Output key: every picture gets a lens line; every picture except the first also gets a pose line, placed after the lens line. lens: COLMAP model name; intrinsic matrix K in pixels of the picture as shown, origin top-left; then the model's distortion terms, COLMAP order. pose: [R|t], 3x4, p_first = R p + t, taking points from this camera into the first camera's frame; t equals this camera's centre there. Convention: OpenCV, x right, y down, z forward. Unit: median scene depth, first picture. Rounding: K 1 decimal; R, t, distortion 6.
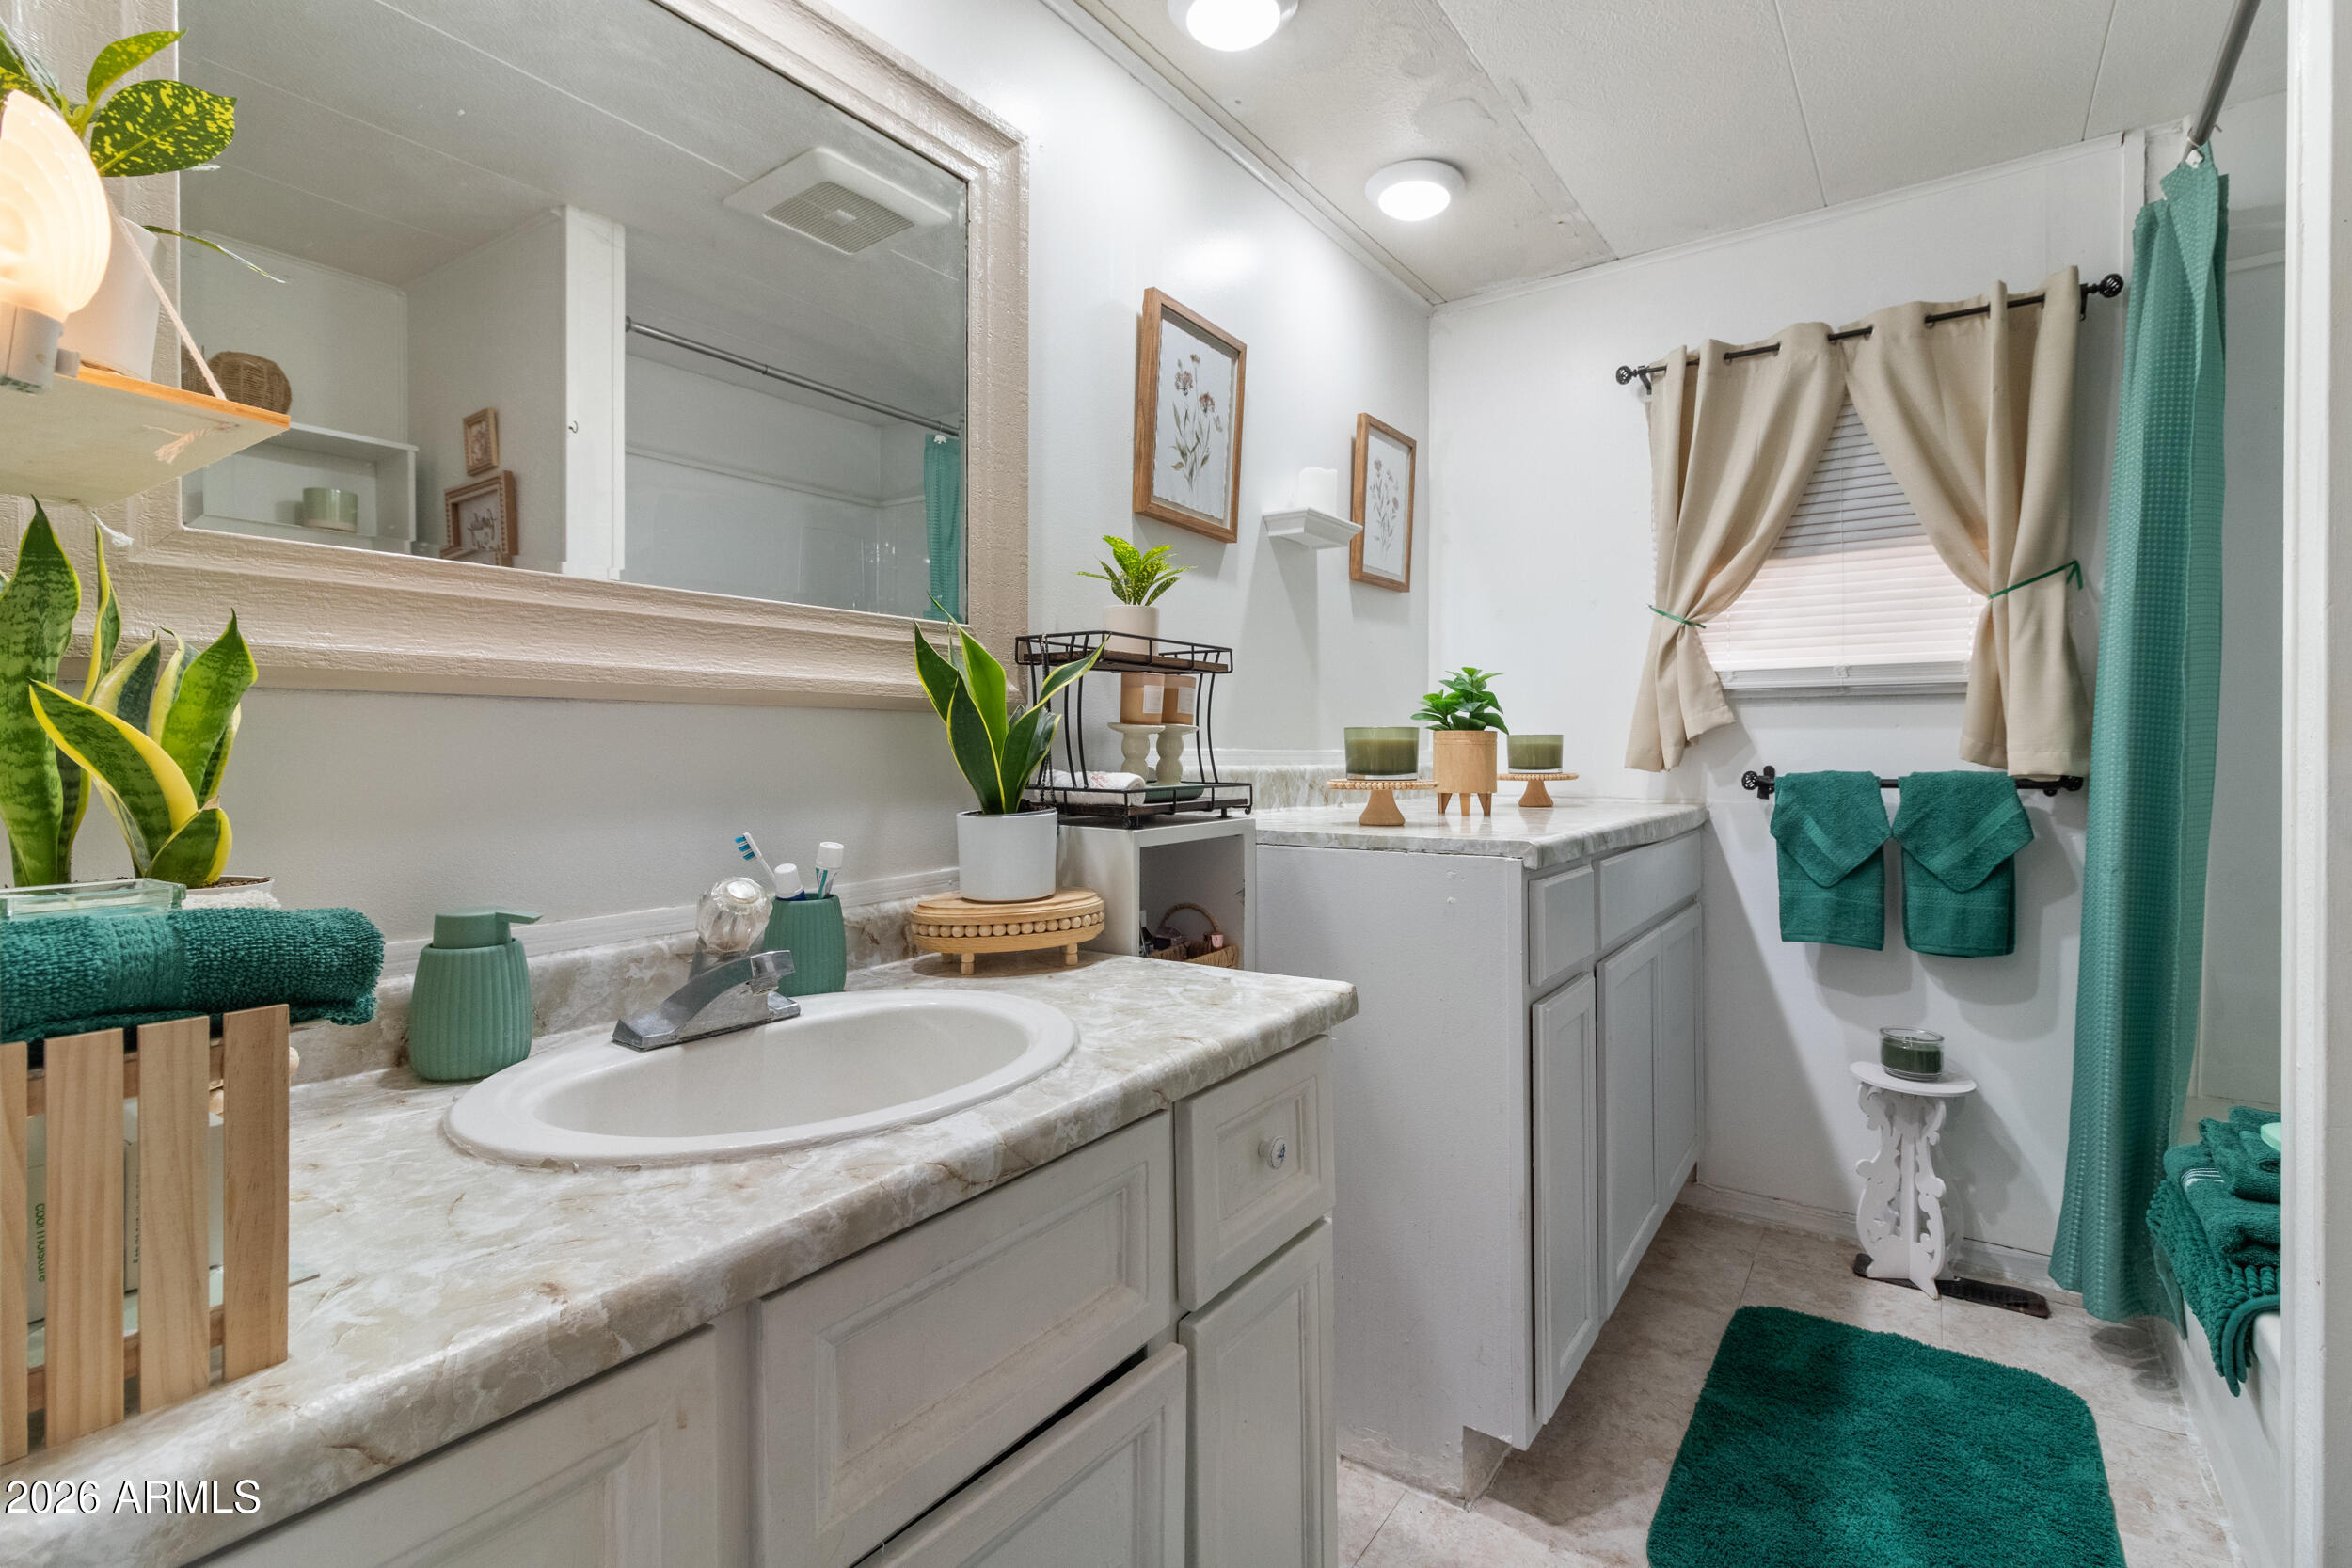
lens RADIAL K [[1092.6, 0, 1177.0], [0, 1092.6, 750.7], [0, 0, 1]] dist [0.004745, -0.001017]
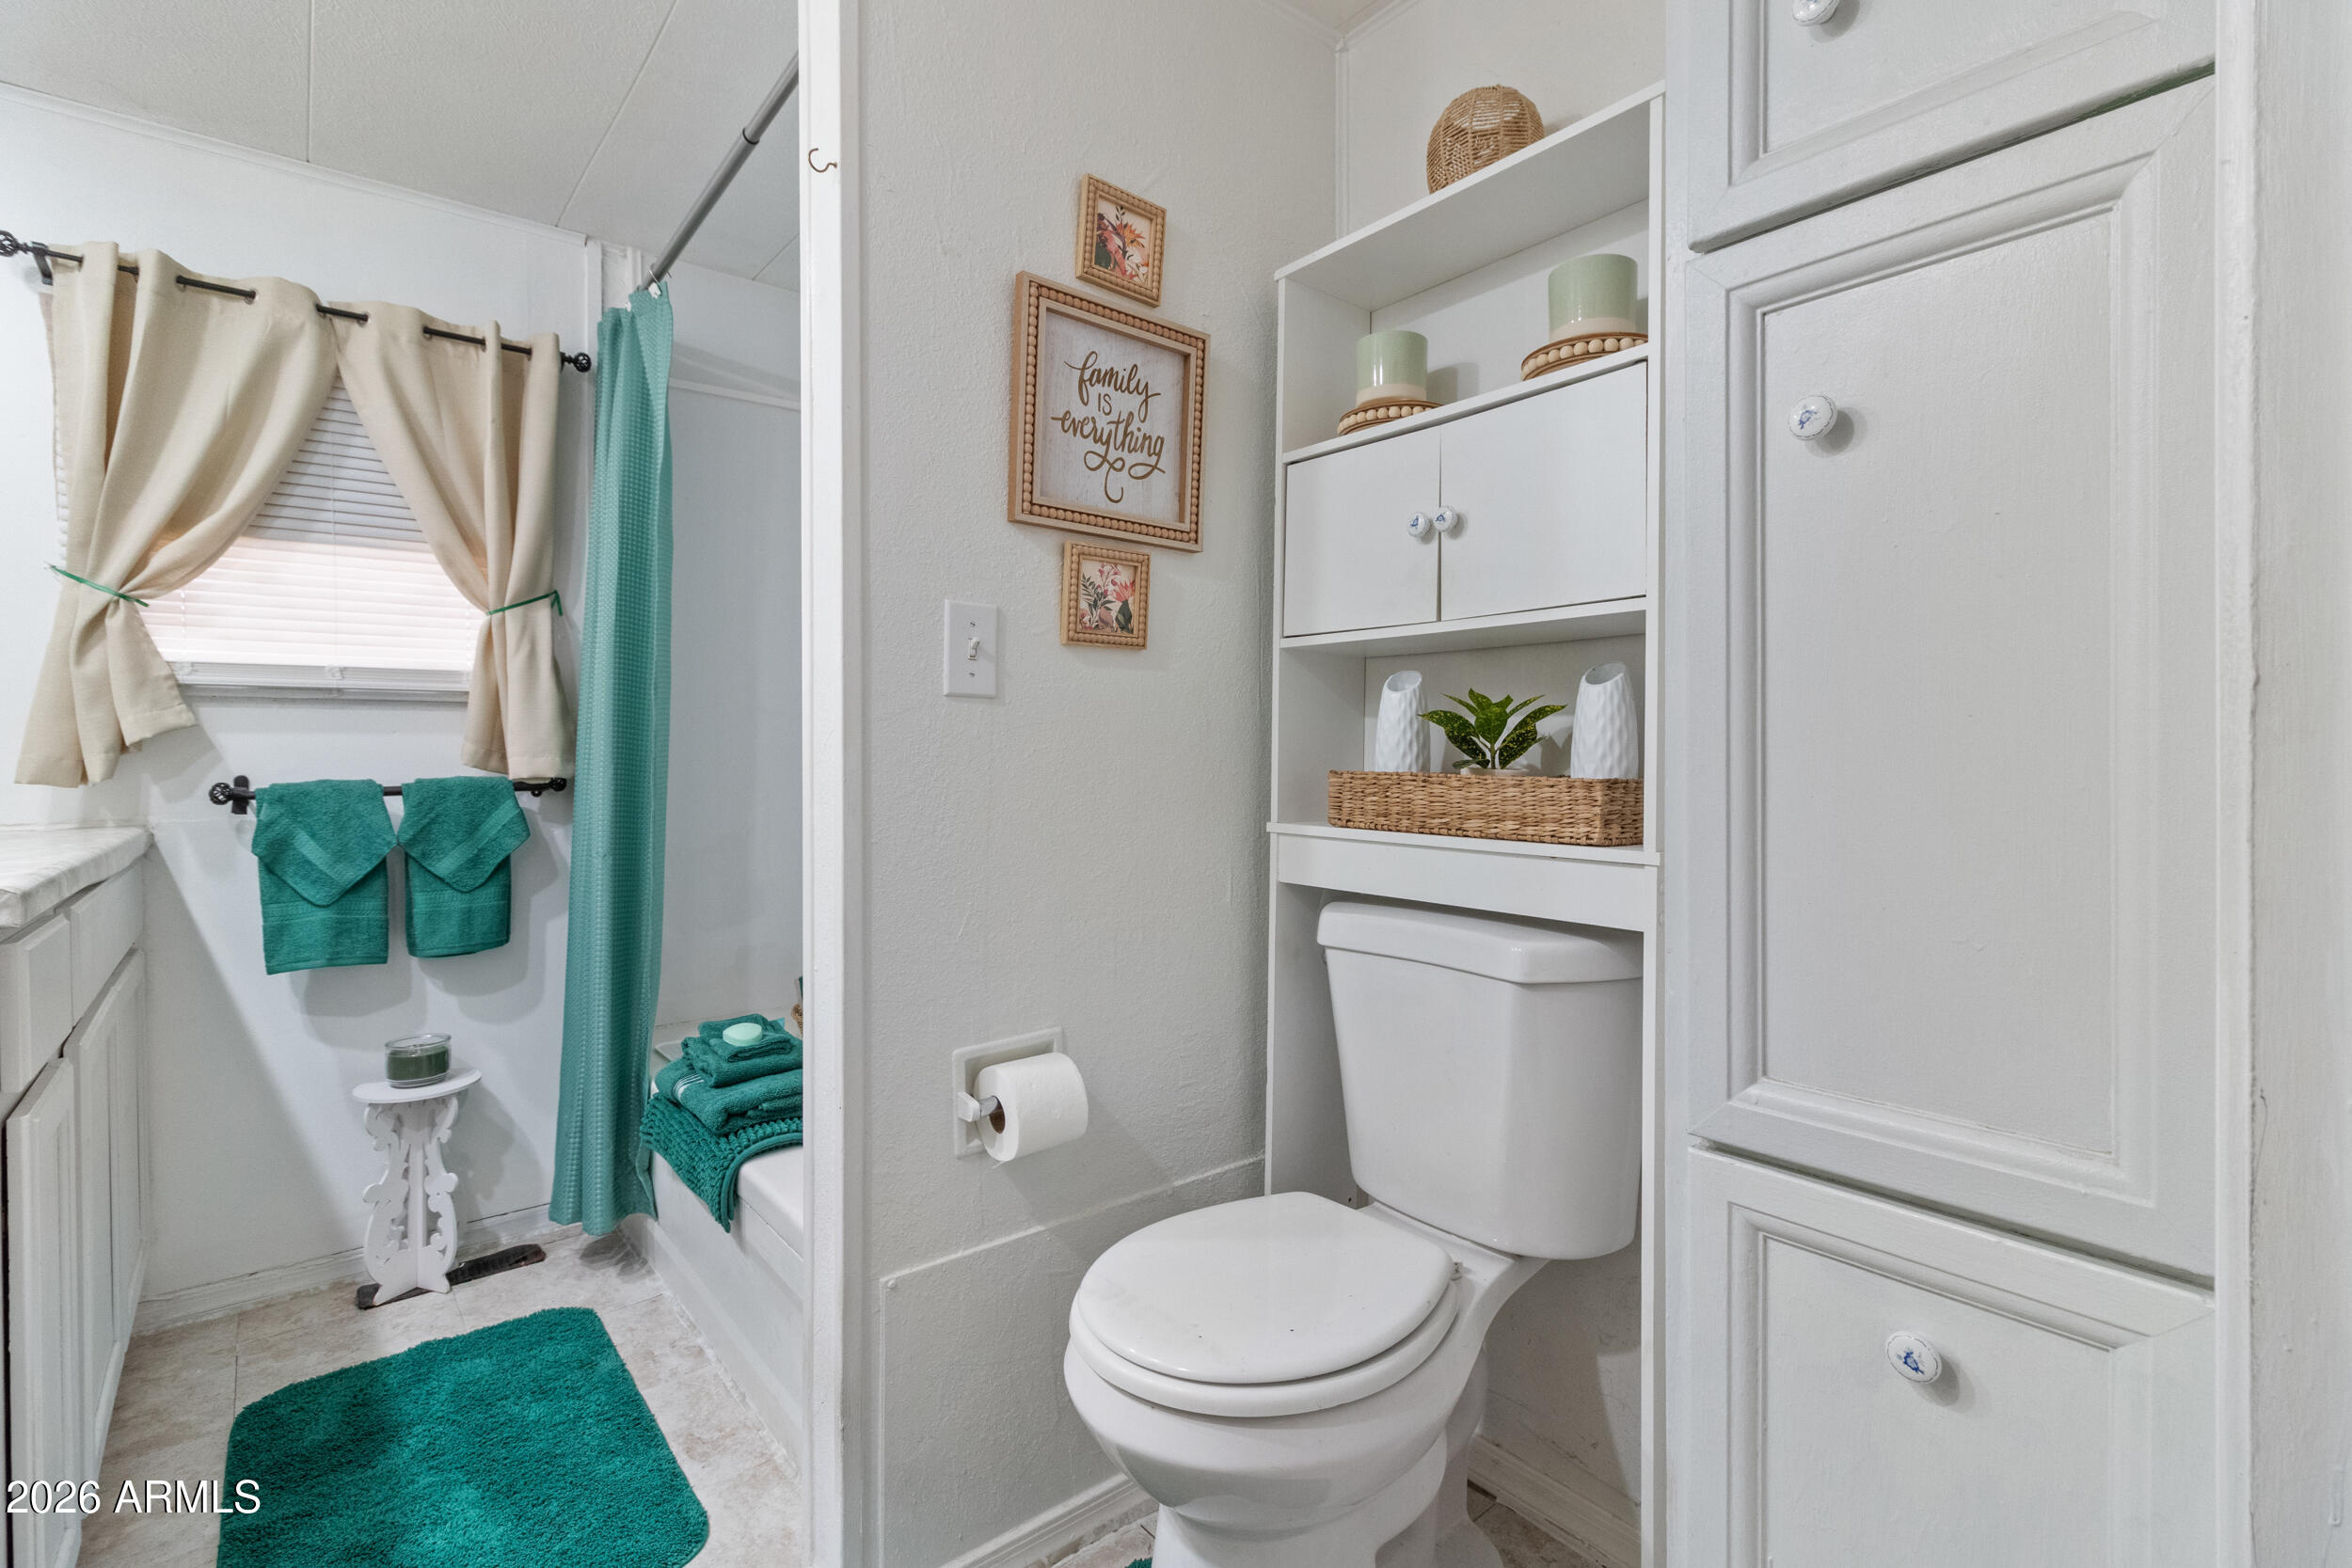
lens RADIAL K [[1092.6, 0, 1200.5], [0, 1092.6, 754.8], [0, 0, 1]] dist [0.004745, -0.001017]
pose [[0.256362, -0.003636, 0.966574, -0.111303], [0.005928, 0.999980, 0.002189, -0.000030], [-0.966563, 0.005169, 0.256378, 0.053039]]
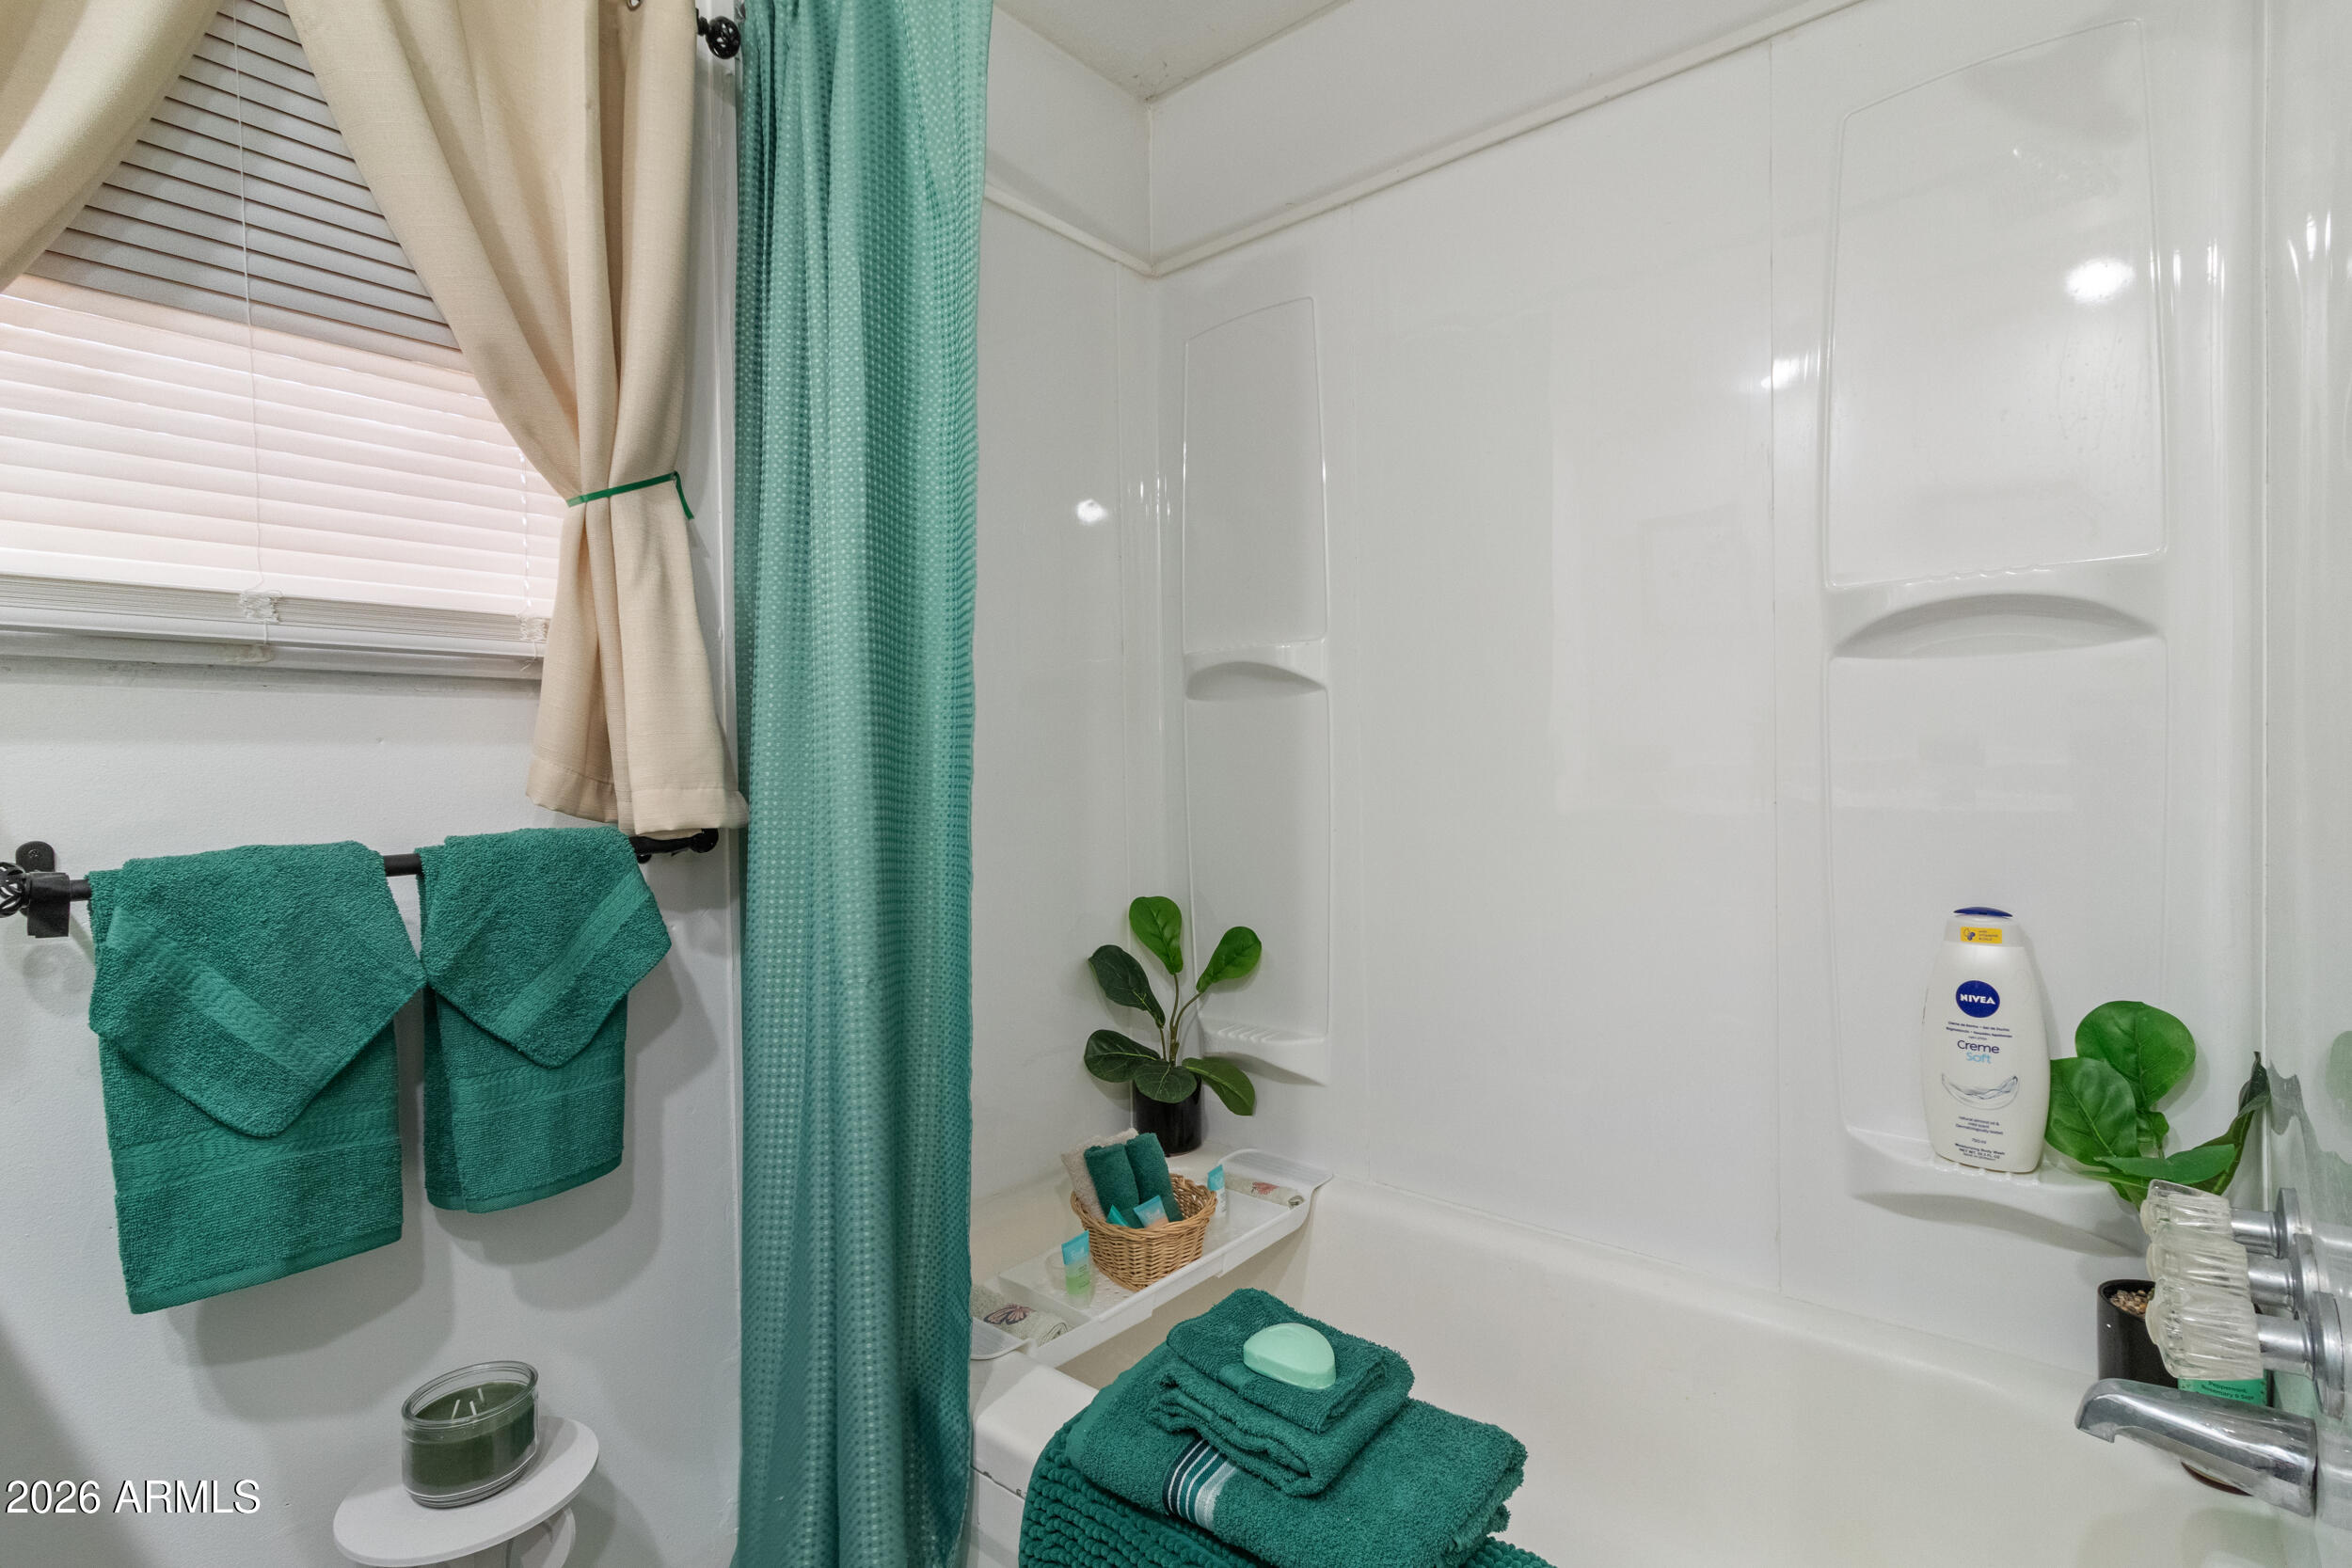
lens RADIAL K [[1092.6, 0, 1168.7], [0, 1092.6, 782.4], [0, 0, 1]] dist [0.004745, -0.001017]
pose [[0.072348, -0.011669, 0.997311, 0.224655], [0.019299, 0.999761, 0.010298, -0.002853], [-0.997193, 0.018502, 0.072556, 0.660698]]
